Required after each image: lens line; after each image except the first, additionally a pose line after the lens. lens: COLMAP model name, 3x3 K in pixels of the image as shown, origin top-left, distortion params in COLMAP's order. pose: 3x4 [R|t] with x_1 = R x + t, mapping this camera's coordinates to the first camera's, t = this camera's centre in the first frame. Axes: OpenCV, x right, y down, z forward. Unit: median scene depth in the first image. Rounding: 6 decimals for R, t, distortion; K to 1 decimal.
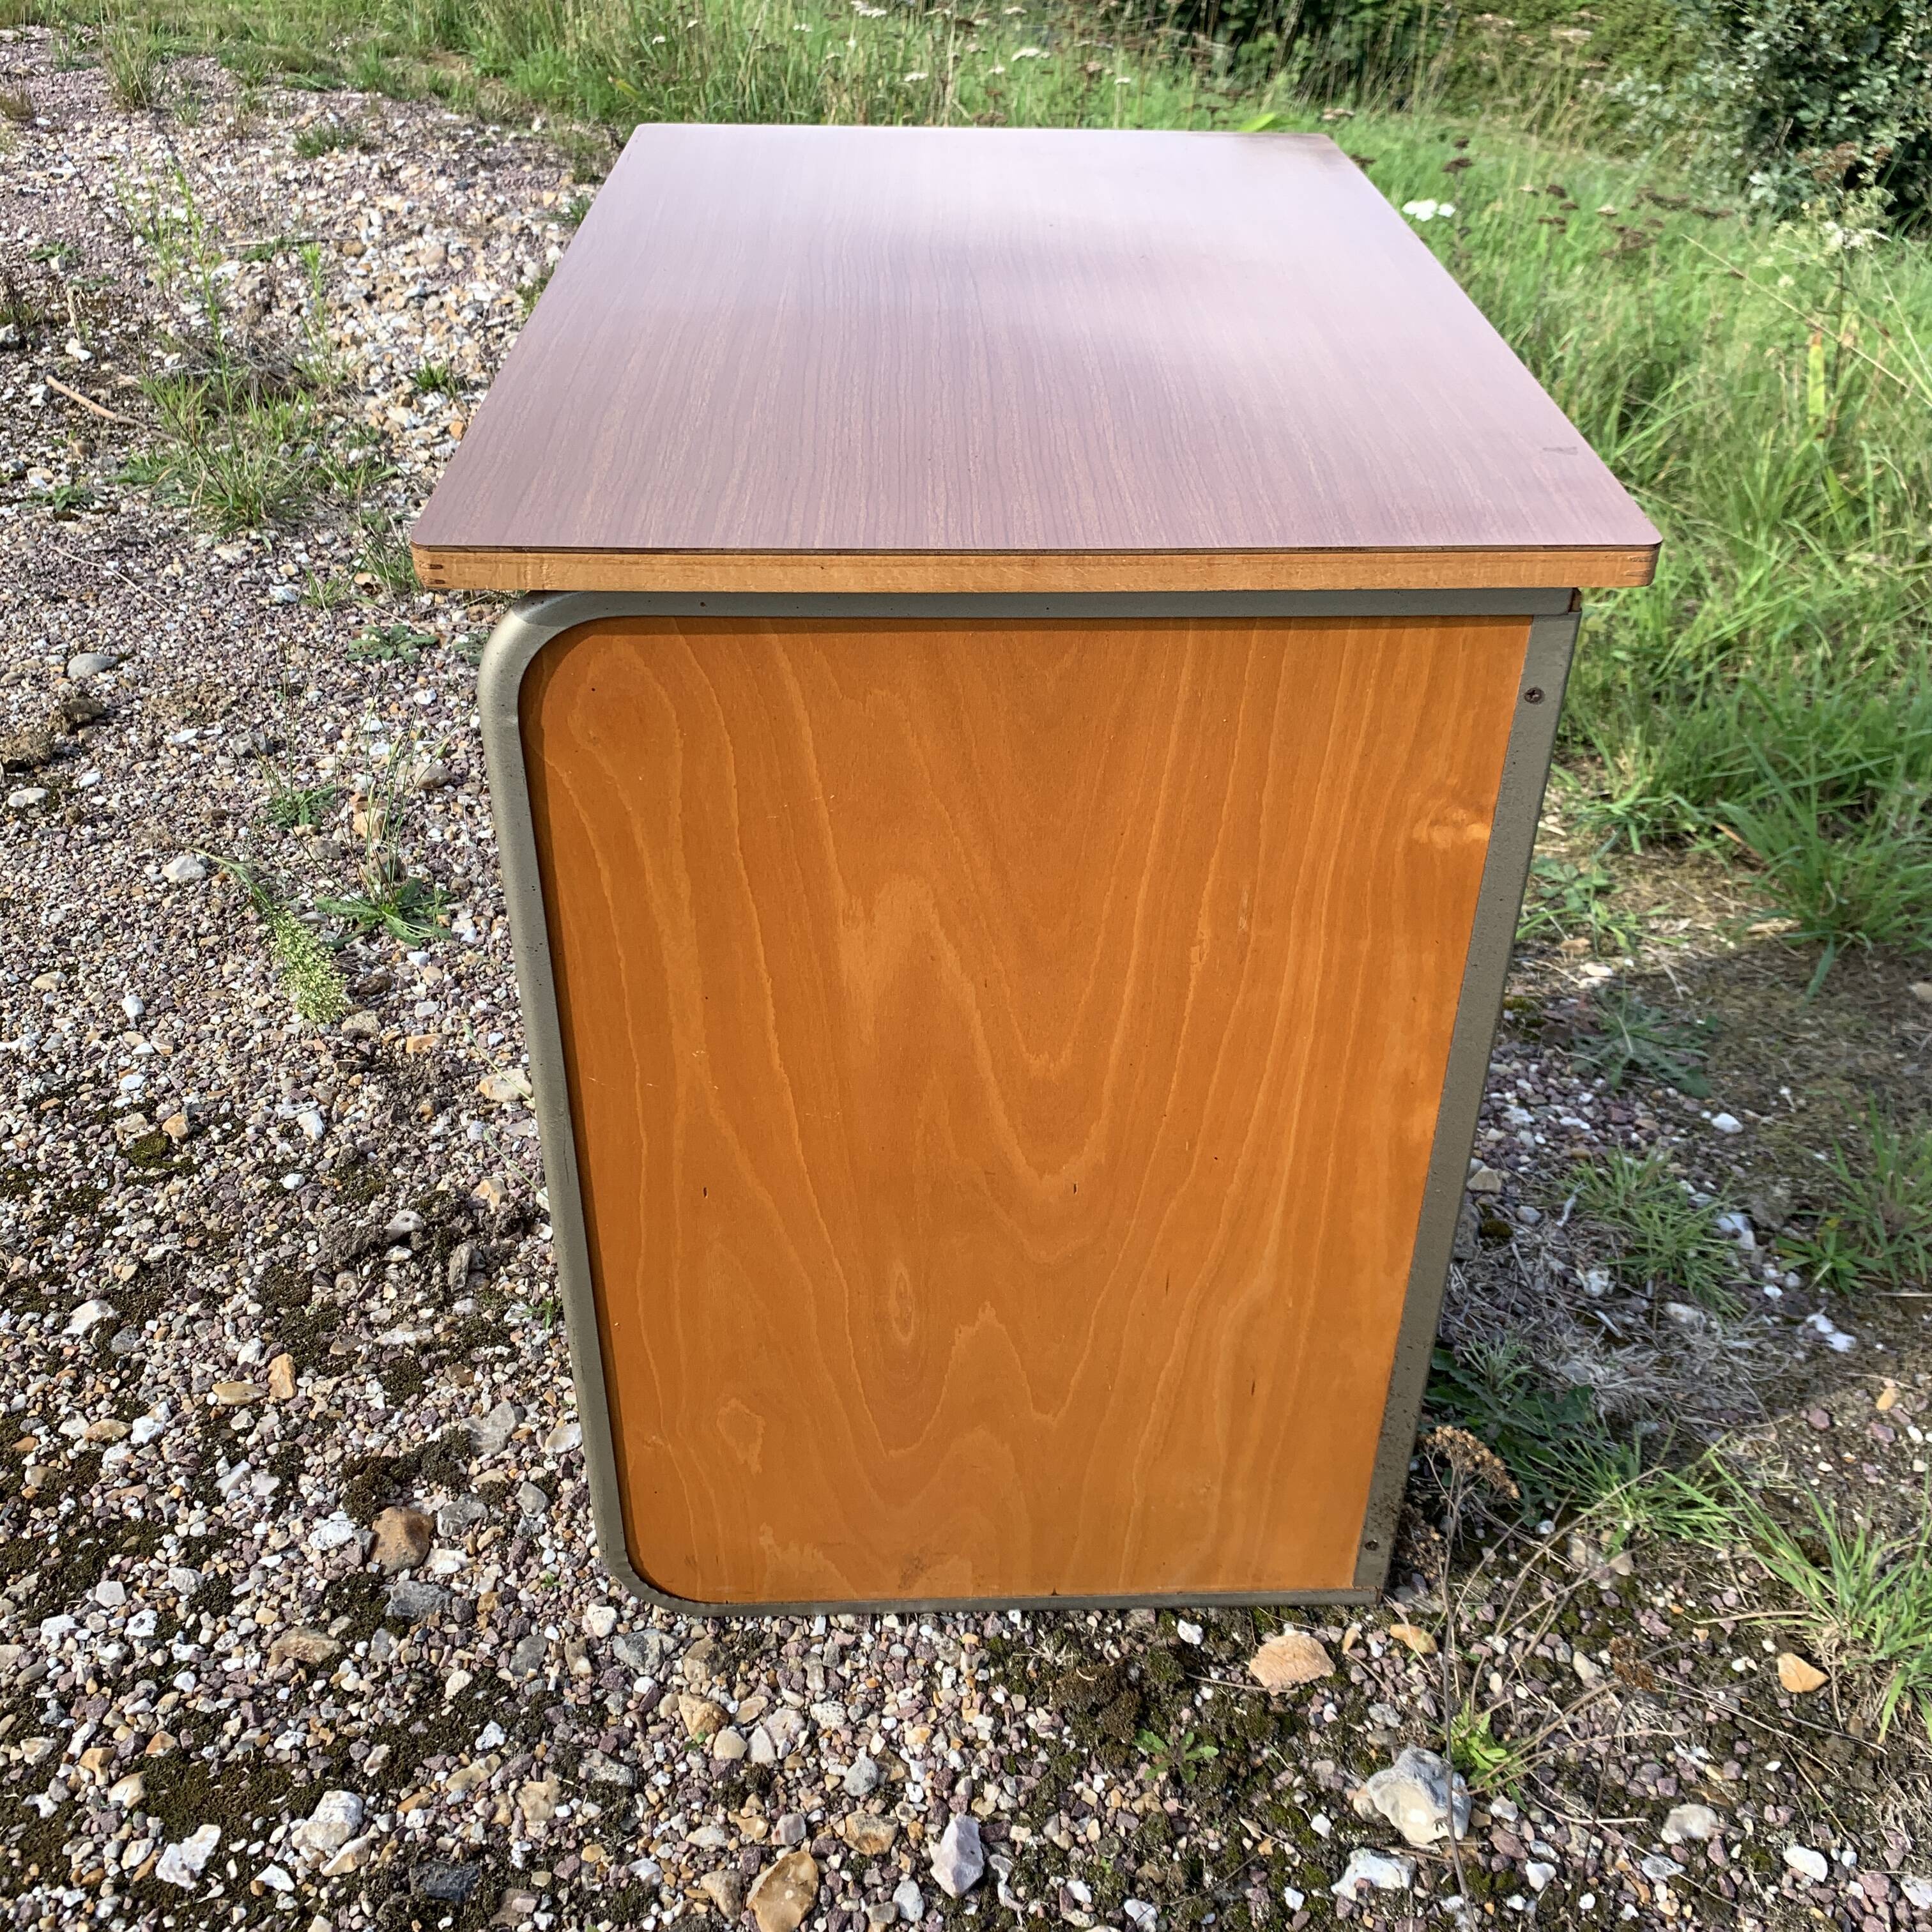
lens RADIAL K [[2003.2, 0, 993.8], [0, 2003.2, 959.1], [0, 0, 1]] dist [-0.009615, 0.019117]
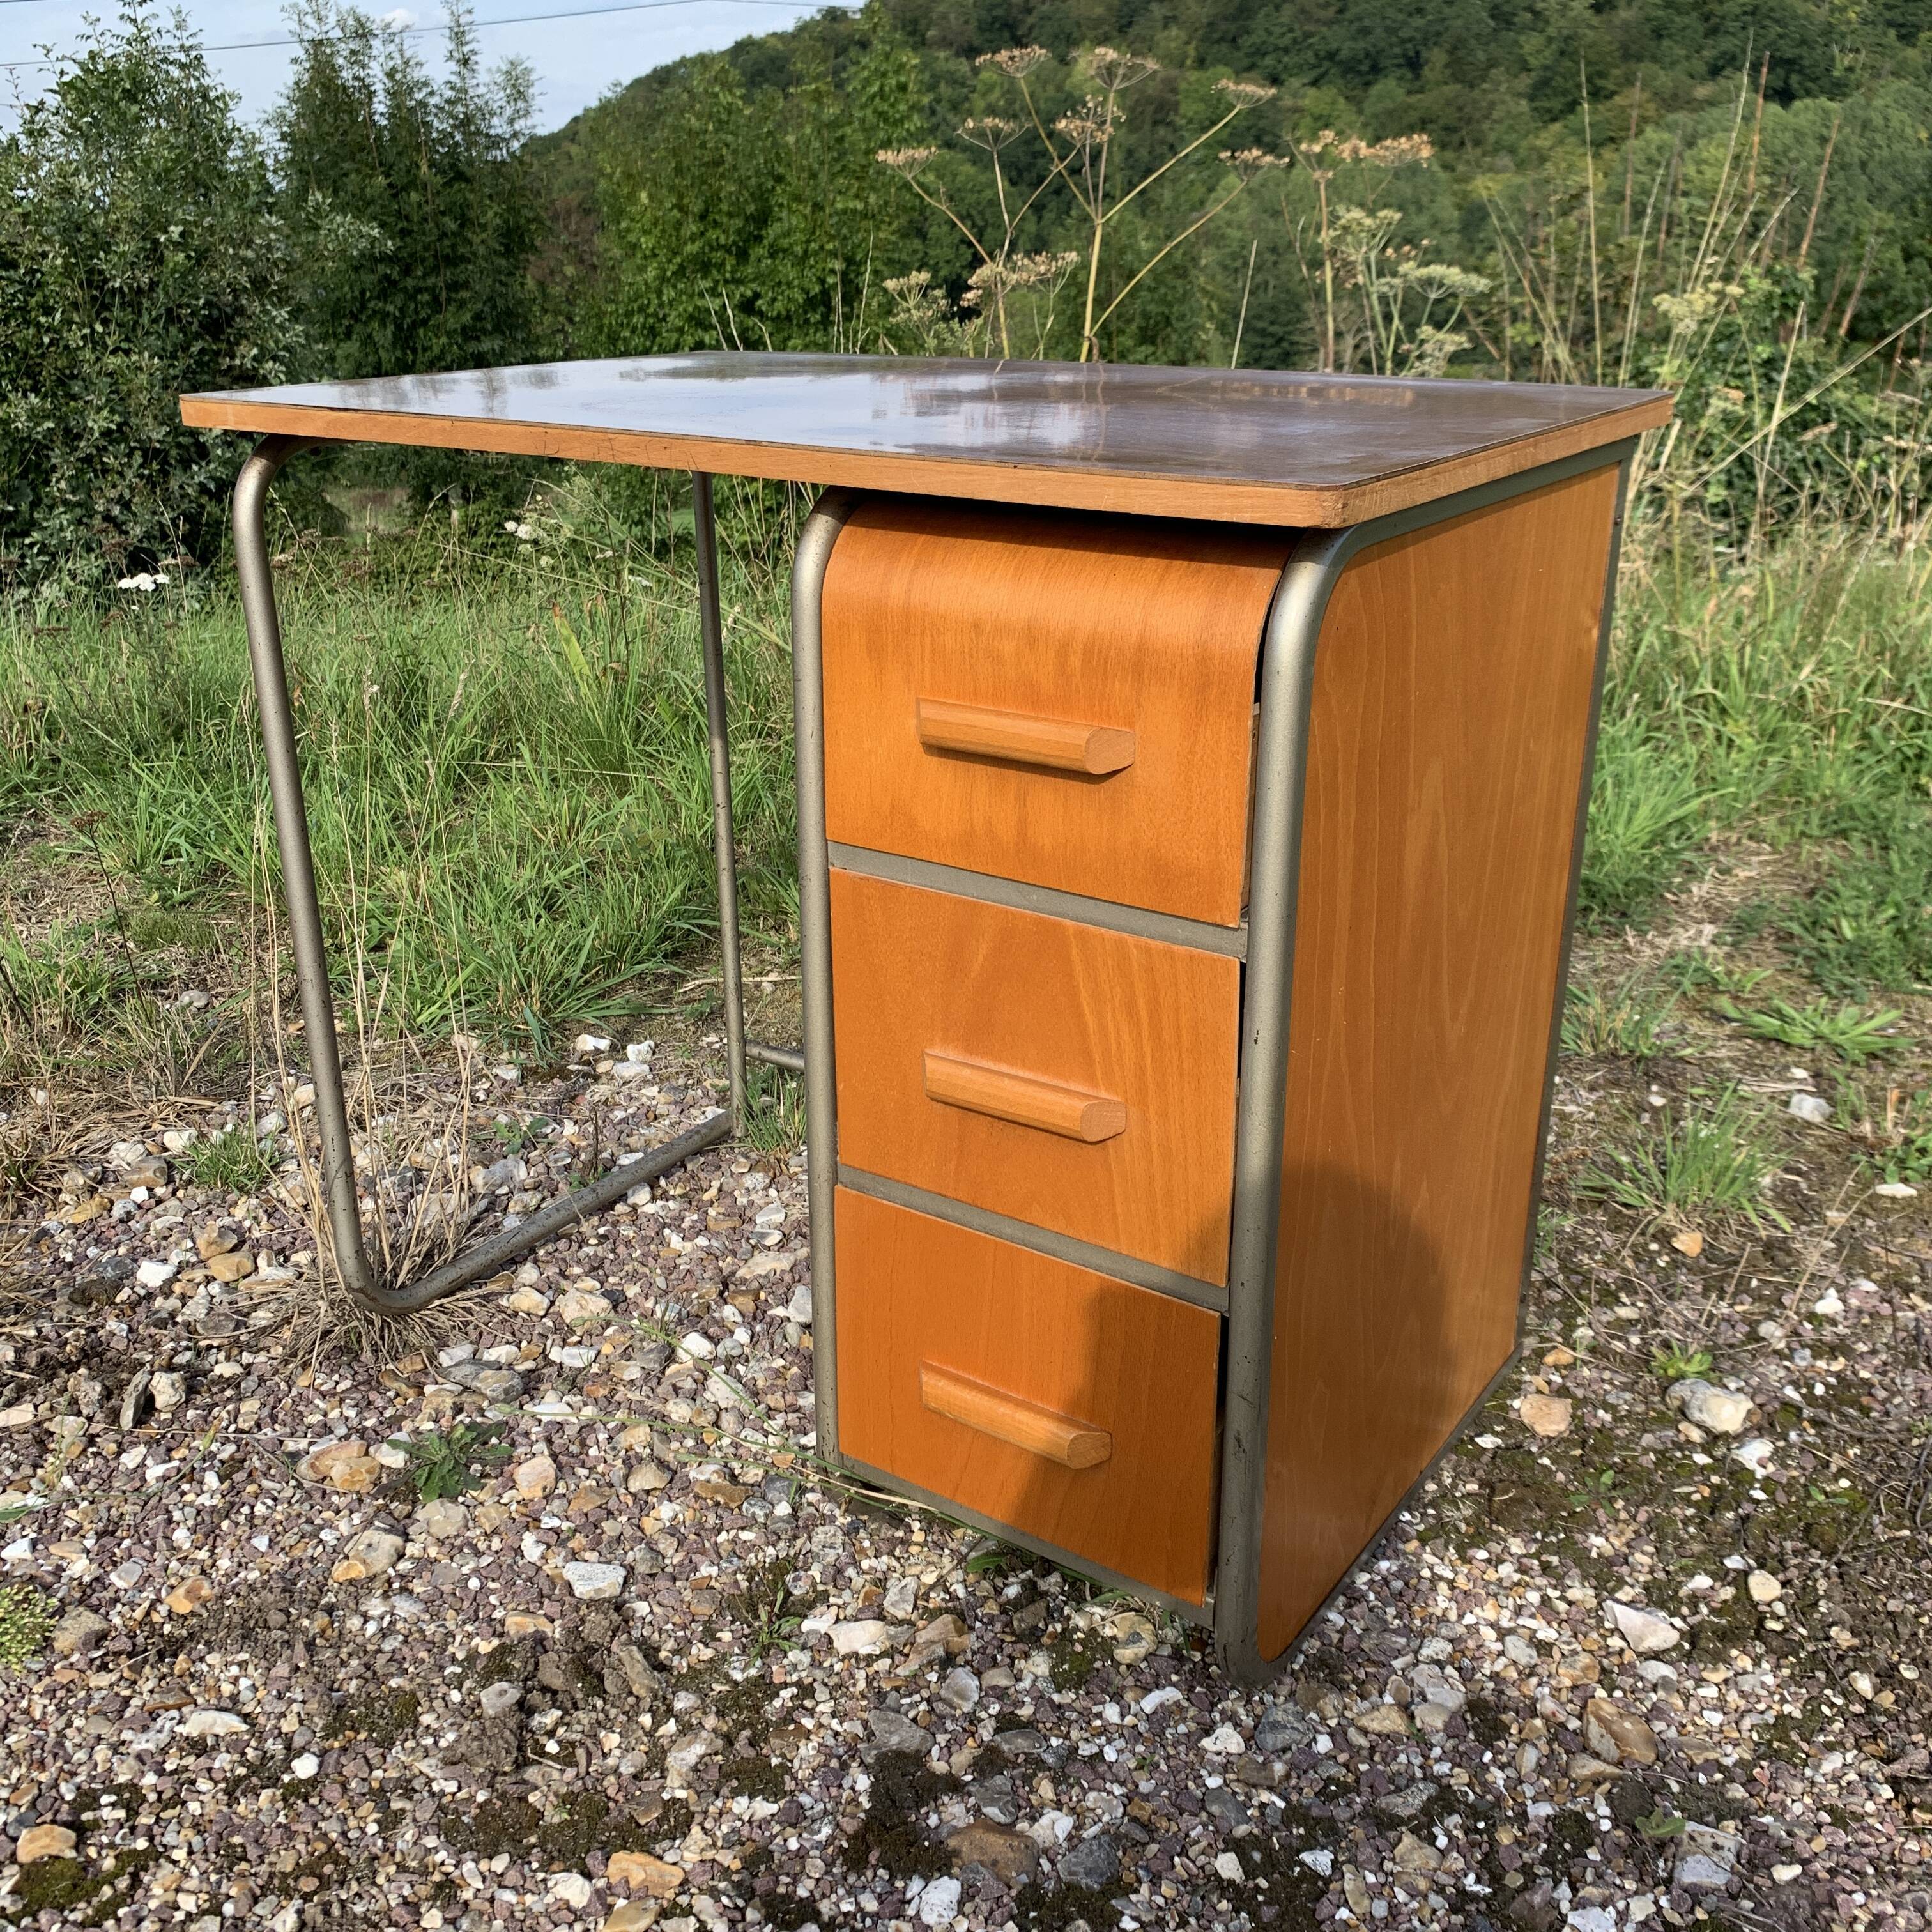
lens RADIAL K [[1986.2, 0, 984.7], [0, 1986.2, 961.5], [0, 0, 1]] dist [-0.021326, 0.042999]
pose [[0.586236, -0.308100, 0.749267, -0.879475], [0.461153, 0.887312, 0.004052, -0.049171], [-0.666082, 0.343151, 0.662255, 0.356698]]
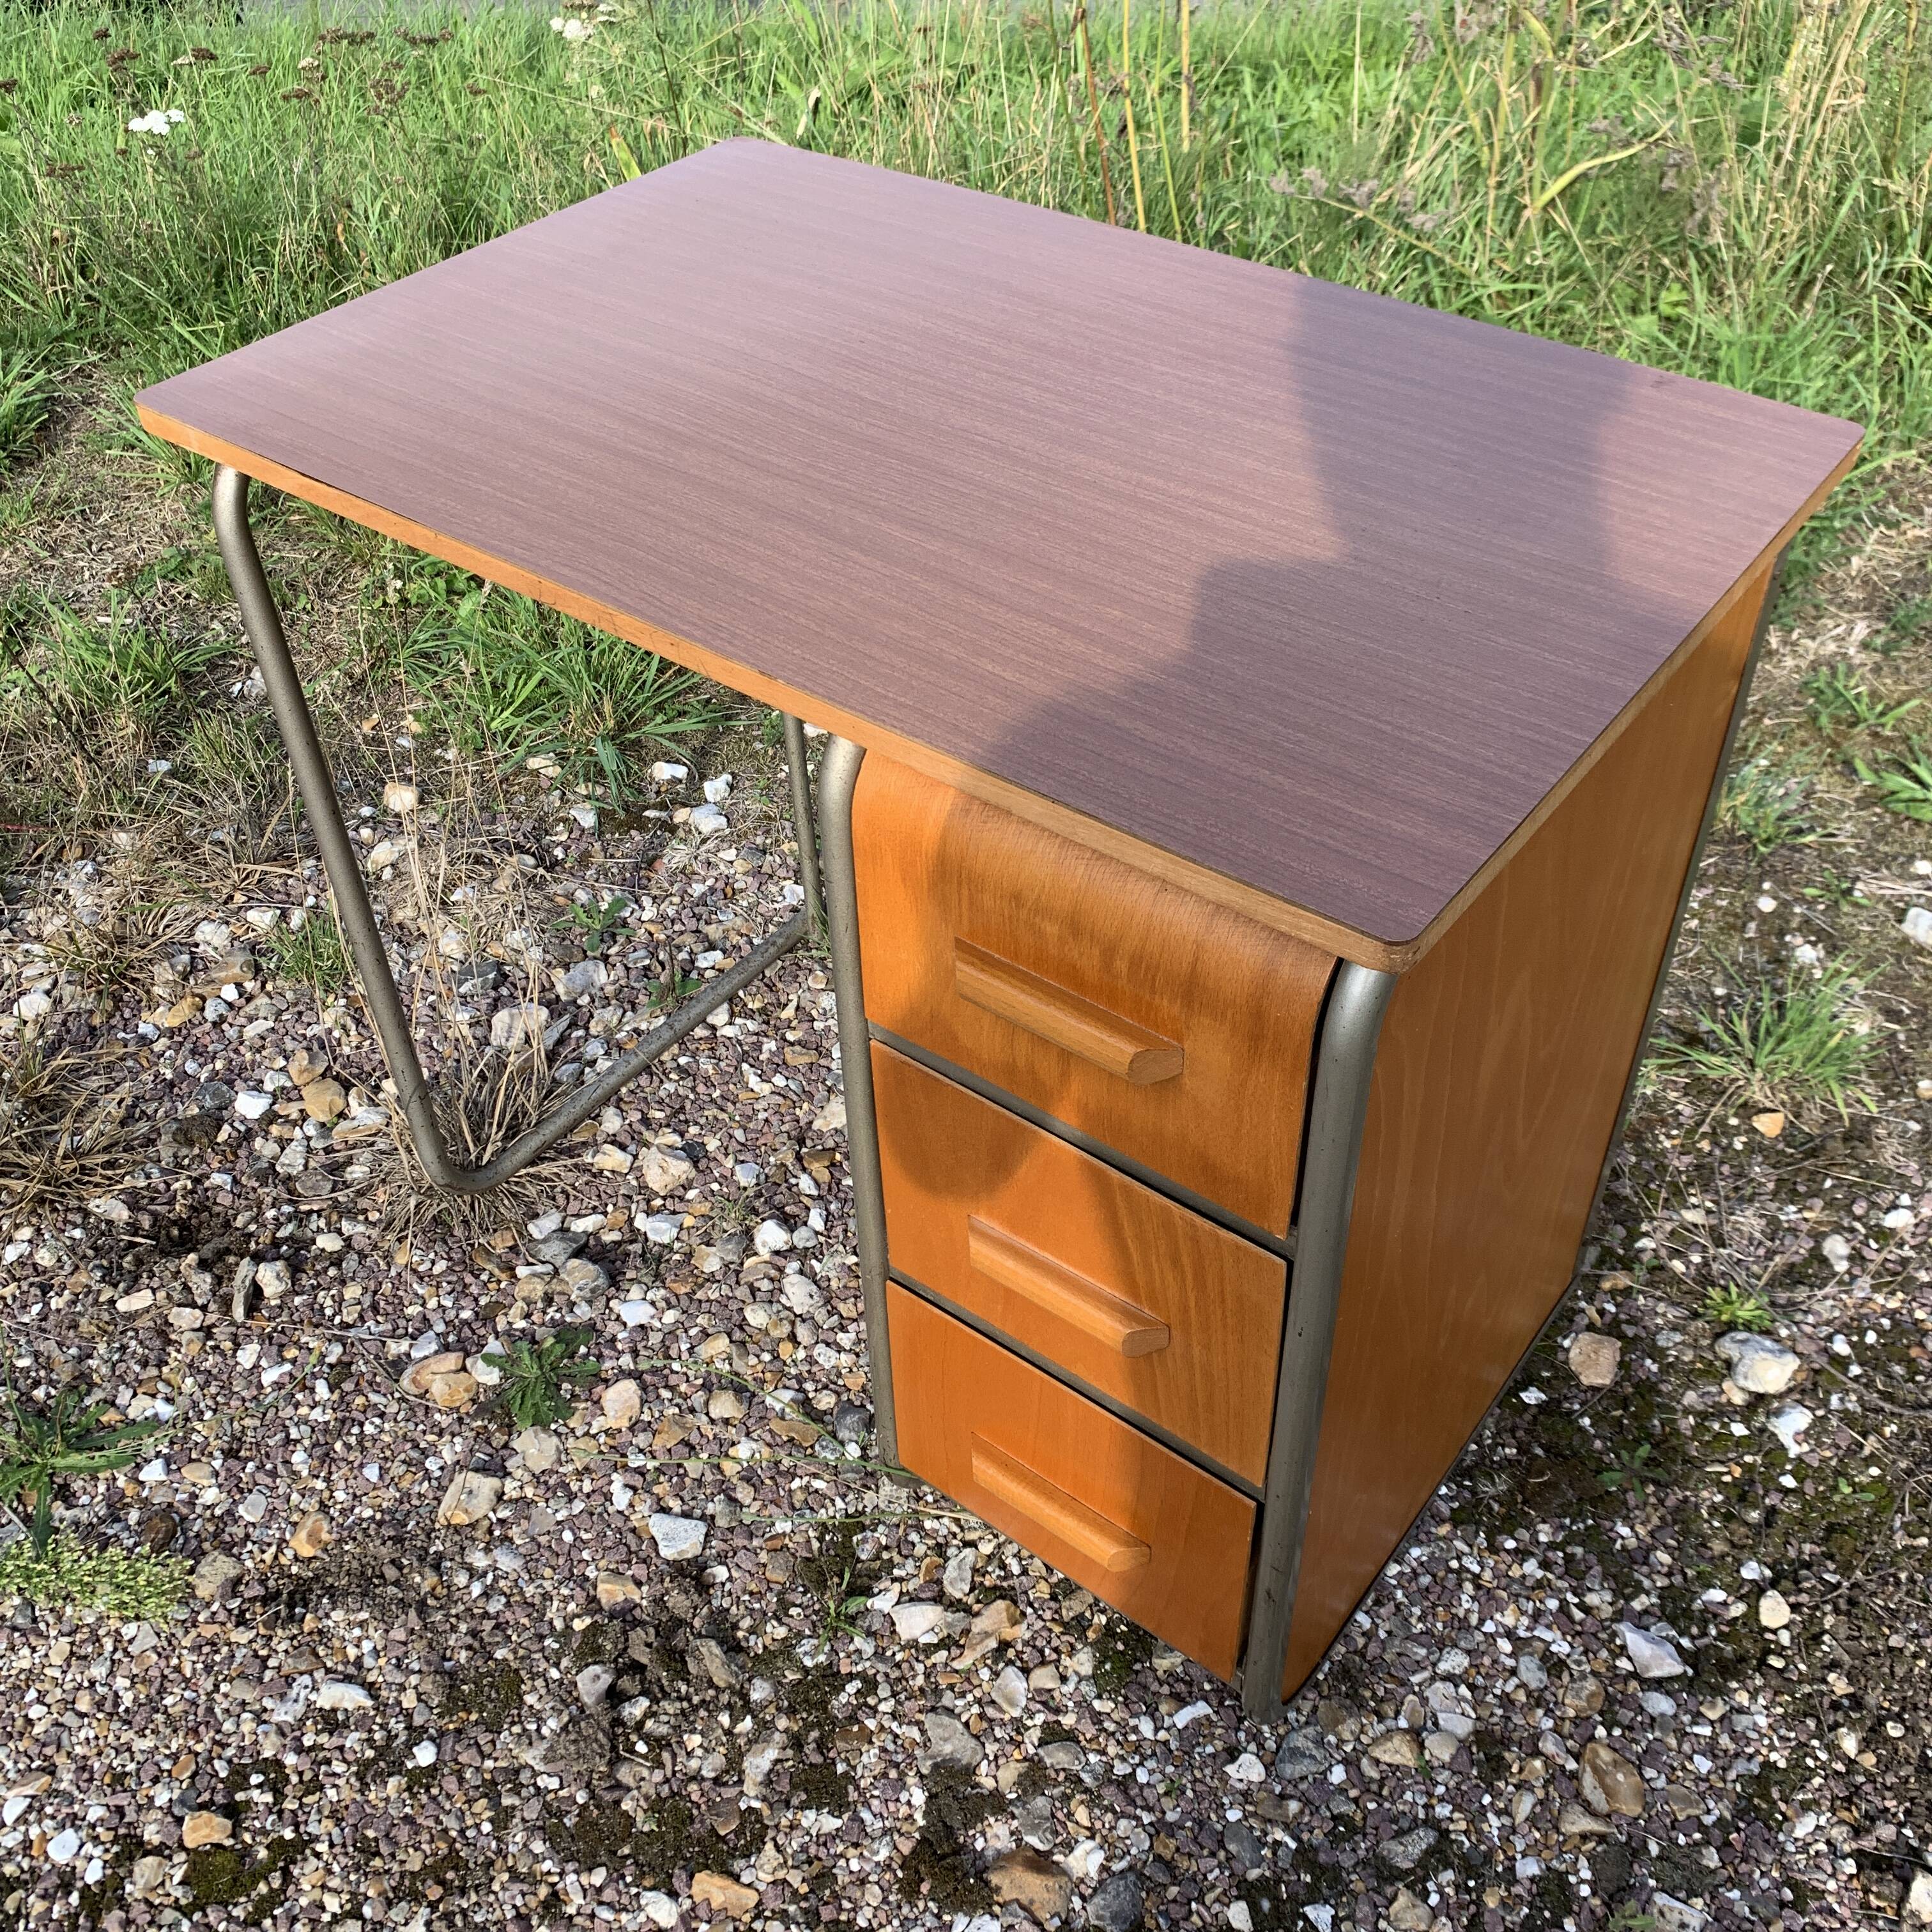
lens RADIAL K [[1977.3, 0, 1006.4], [0, 1977.3, 967.9], [0, 0, 1]] dist [-0.004938, 0.013012]
pose [[0.625796, -0.541437, 0.561450, -0.647261], [0.457905, 0.837745, 0.297500, -0.386314], [-0.631429, 0.070917, 0.772184, 0.283014]]
